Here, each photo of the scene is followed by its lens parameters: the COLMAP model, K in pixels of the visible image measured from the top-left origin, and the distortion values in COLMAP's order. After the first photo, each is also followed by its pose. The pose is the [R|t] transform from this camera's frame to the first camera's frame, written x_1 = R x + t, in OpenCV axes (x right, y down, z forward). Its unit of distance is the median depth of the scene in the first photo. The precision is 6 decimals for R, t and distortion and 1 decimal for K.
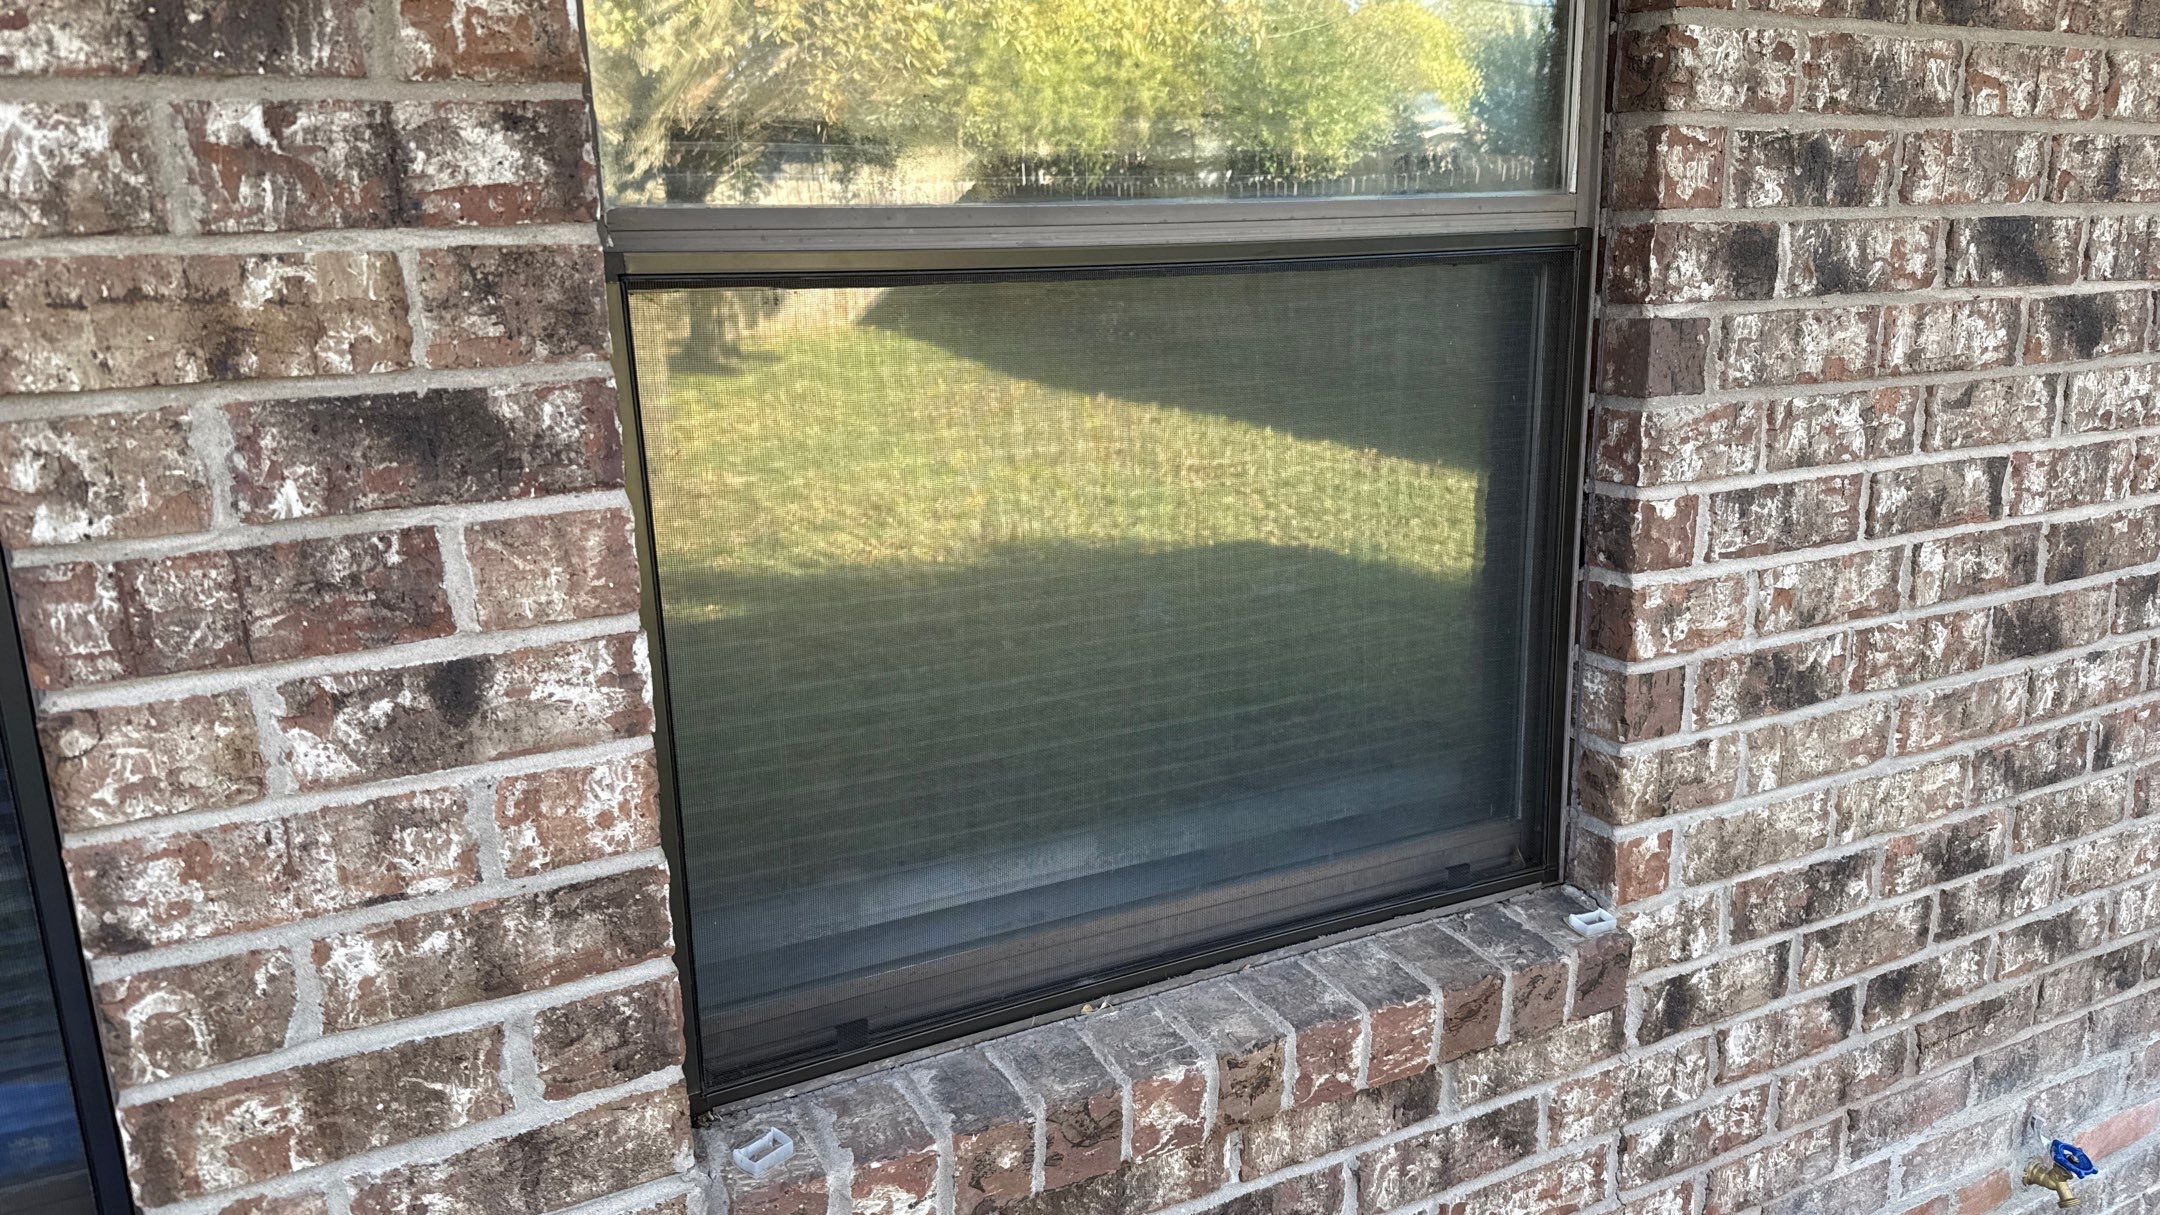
lens RADIAL K [[1546.0, 0, 1080.0], [0, 1546.0, 607.5], [0, 0, 1]] dist [0.006588, -0.017780]
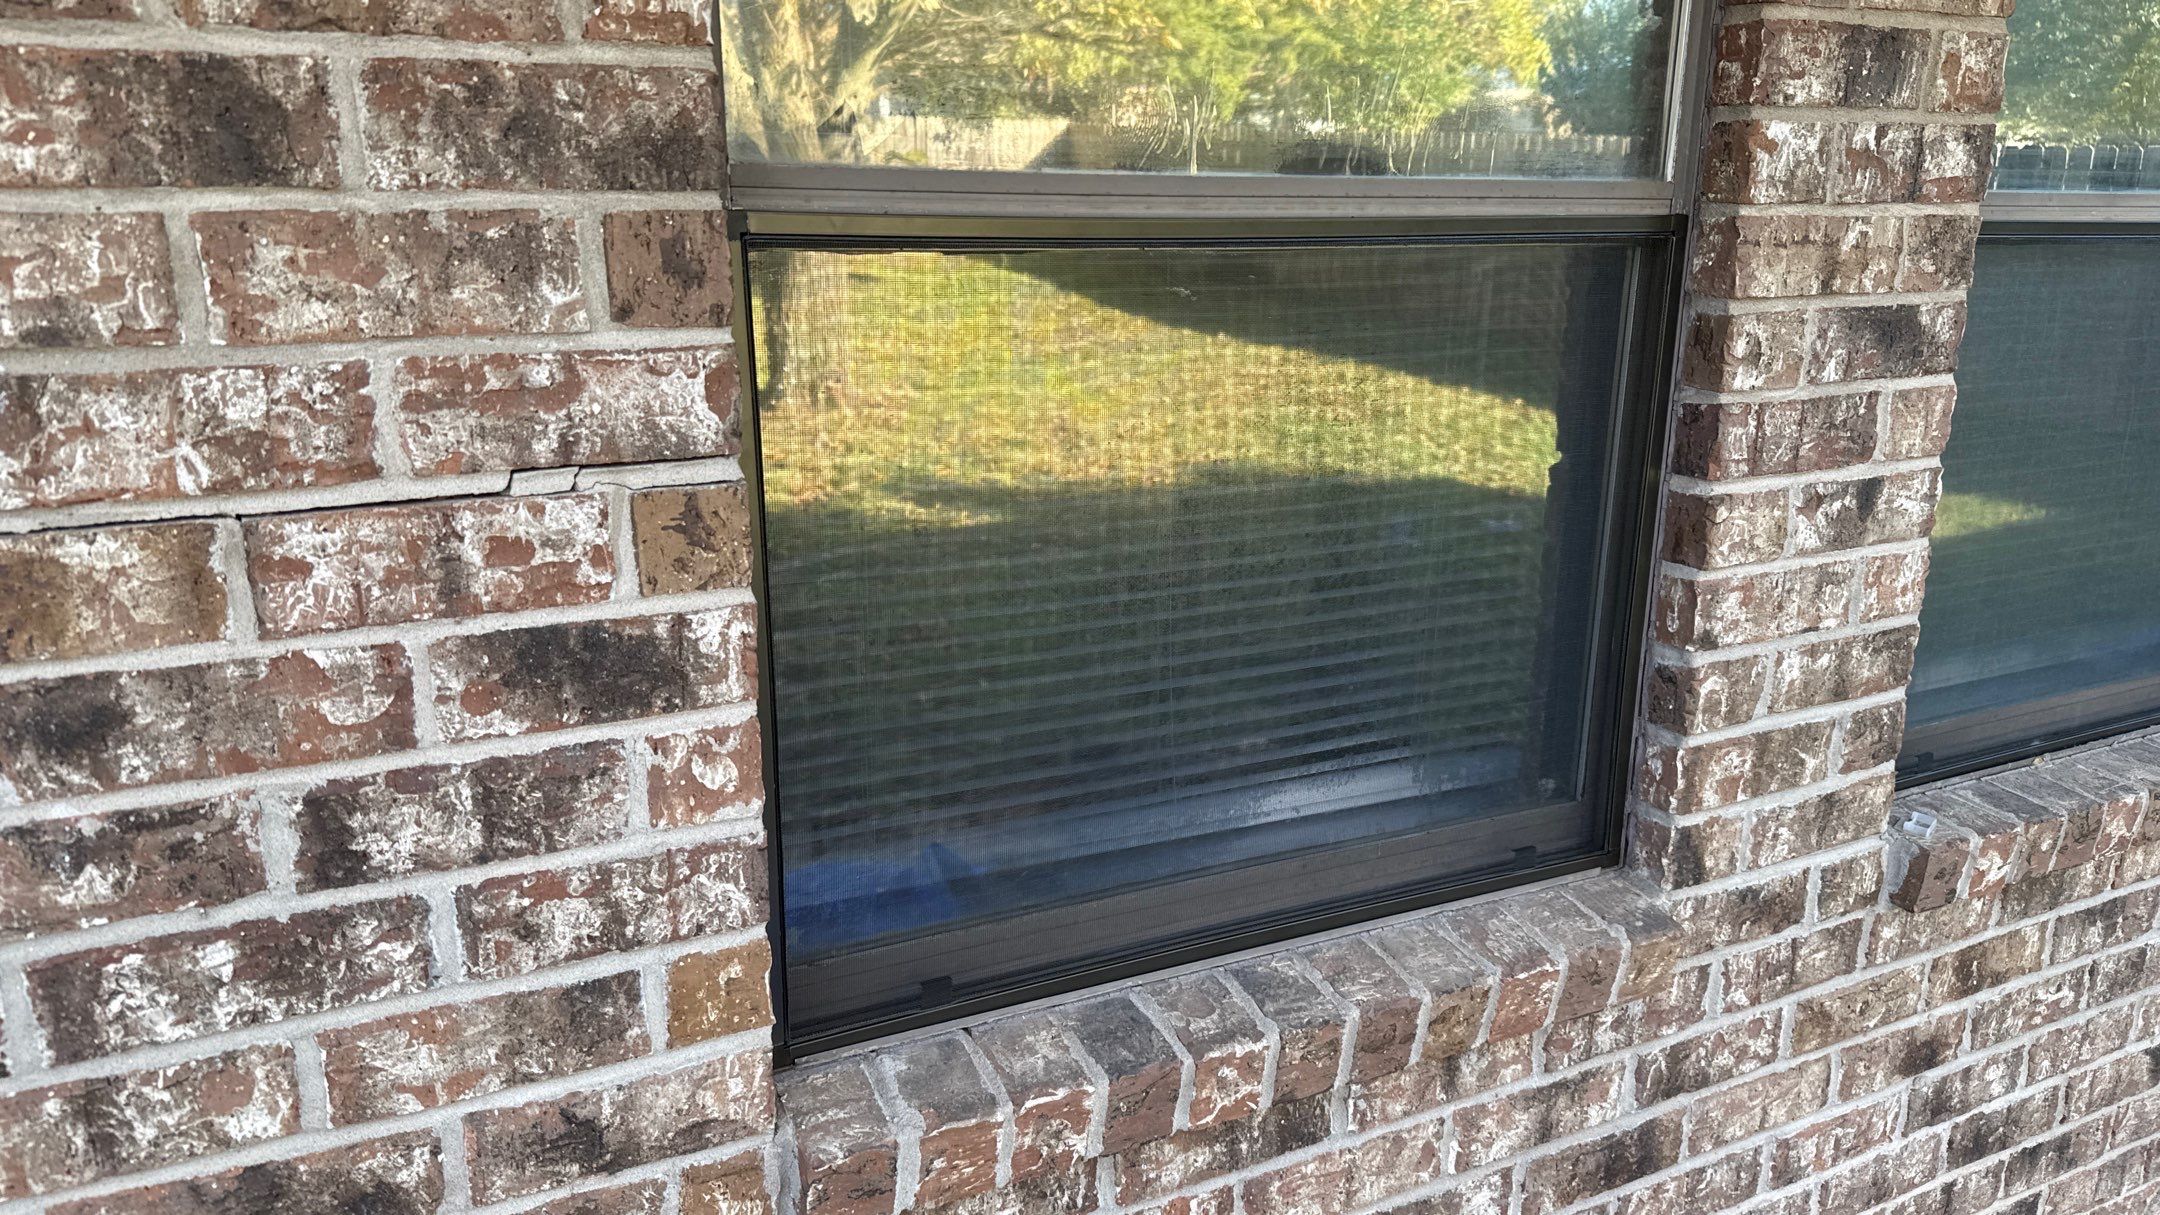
lens RADIAL K [[1584.5, 0, 1069.2], [0, 1584.5, 646.1], [0, 0, 1]] dist [0.006179, -0.001883]
pose [[0.999643, 0.023749, 0.012217, -1.204004], [-0.024142, 0.999161, 0.033076, 0.166933], [-0.011421, -0.033359, 0.999378, -0.602424]]
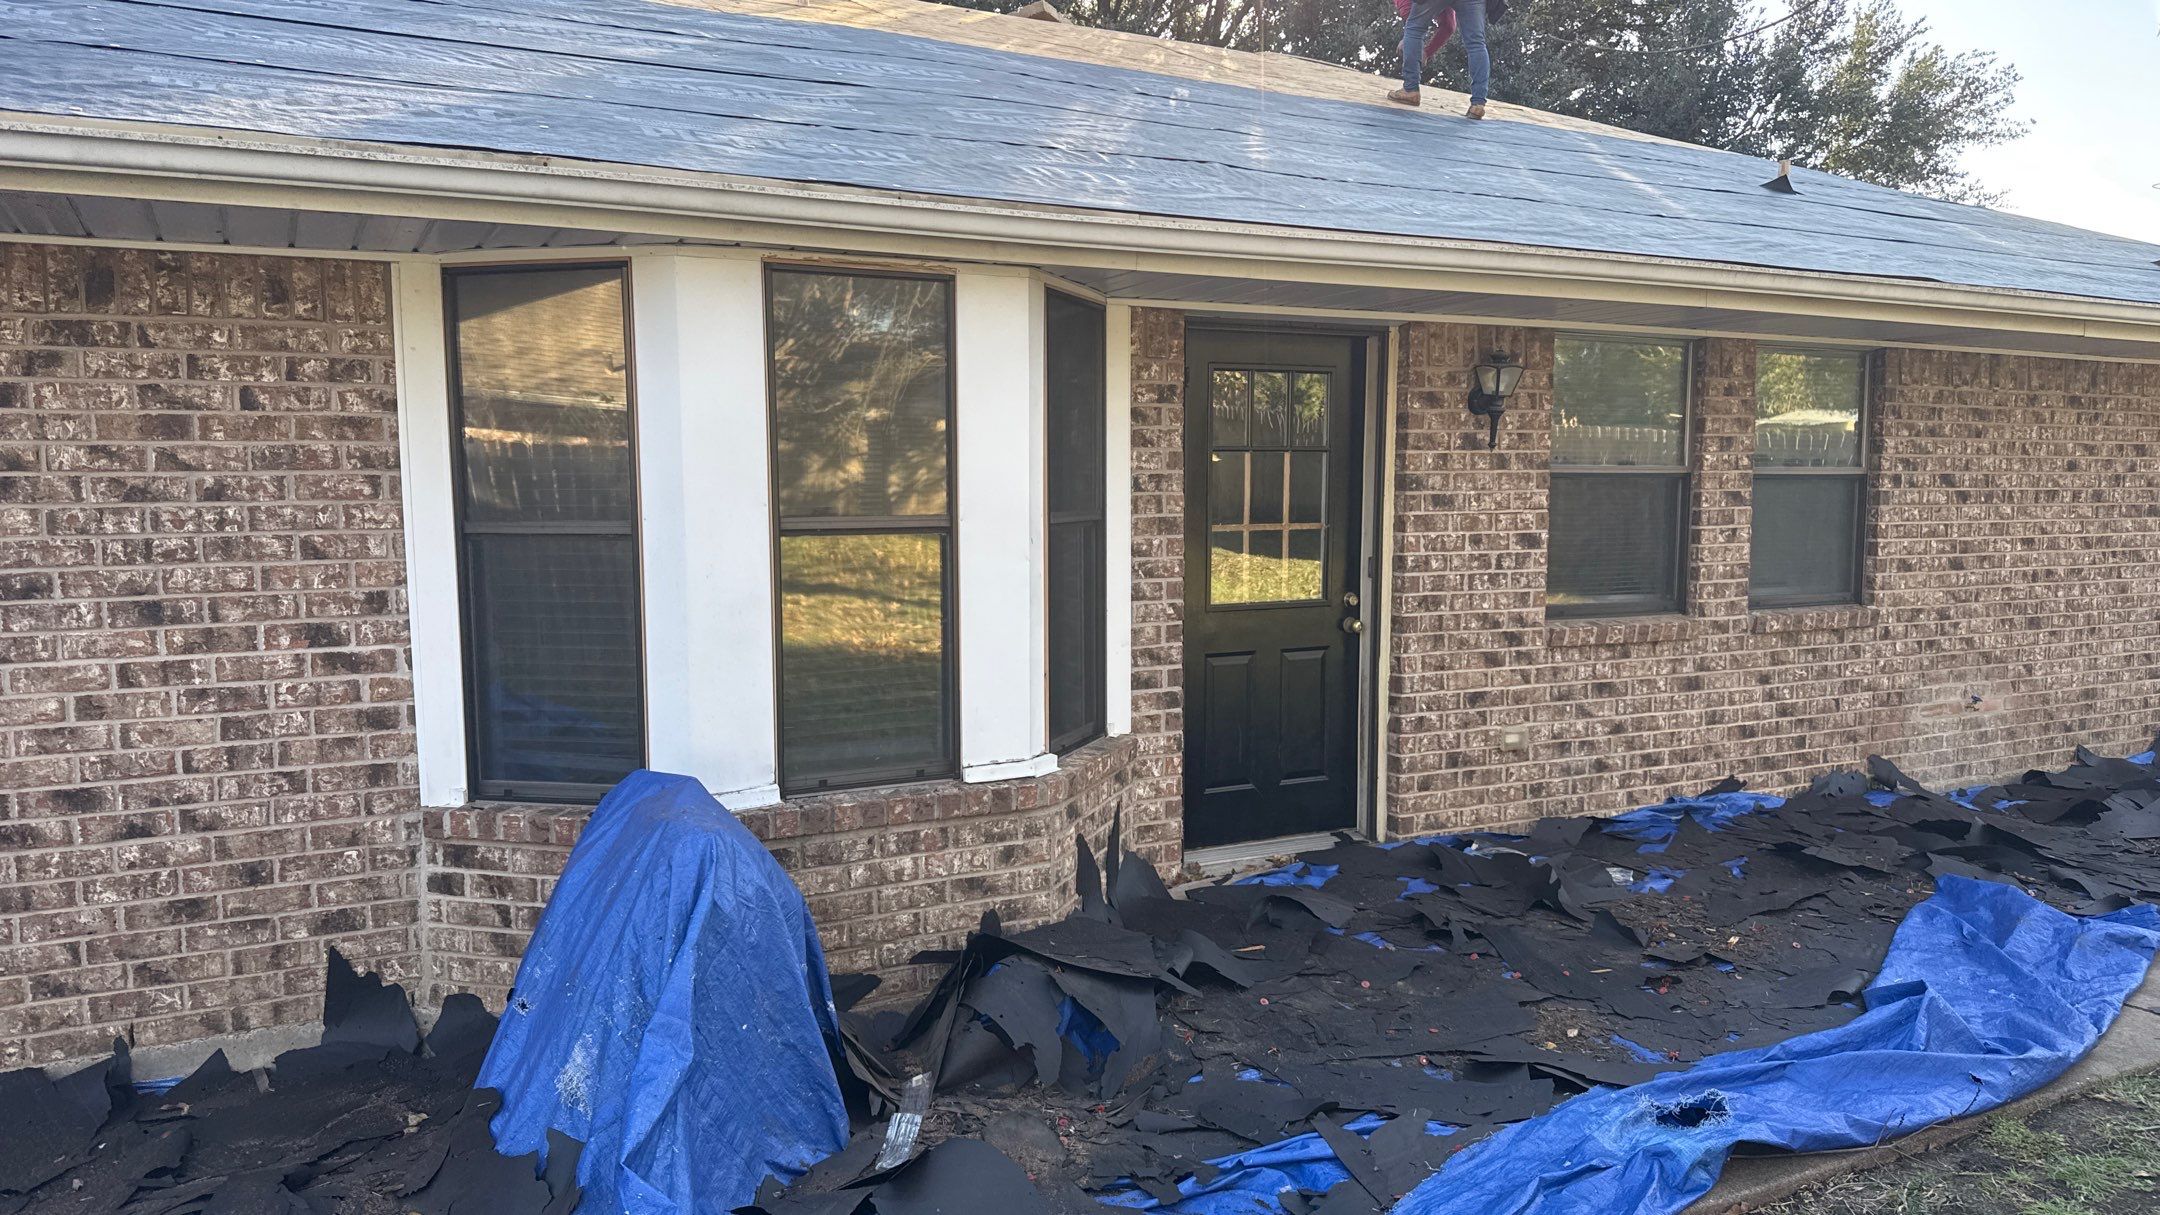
lens RADIAL K [[1546.0, 0, 1080.0], [0, 1546.0, 607.5], [0, 0, 1]] dist [0.006588, -0.017780]
pose [[0.999719, 0.023040, 0.005532, -3.421126], [-0.021970, 0.988775, -0.147791, 1.506866], [-0.008875, 0.147628, 0.989003, -5.958911]]
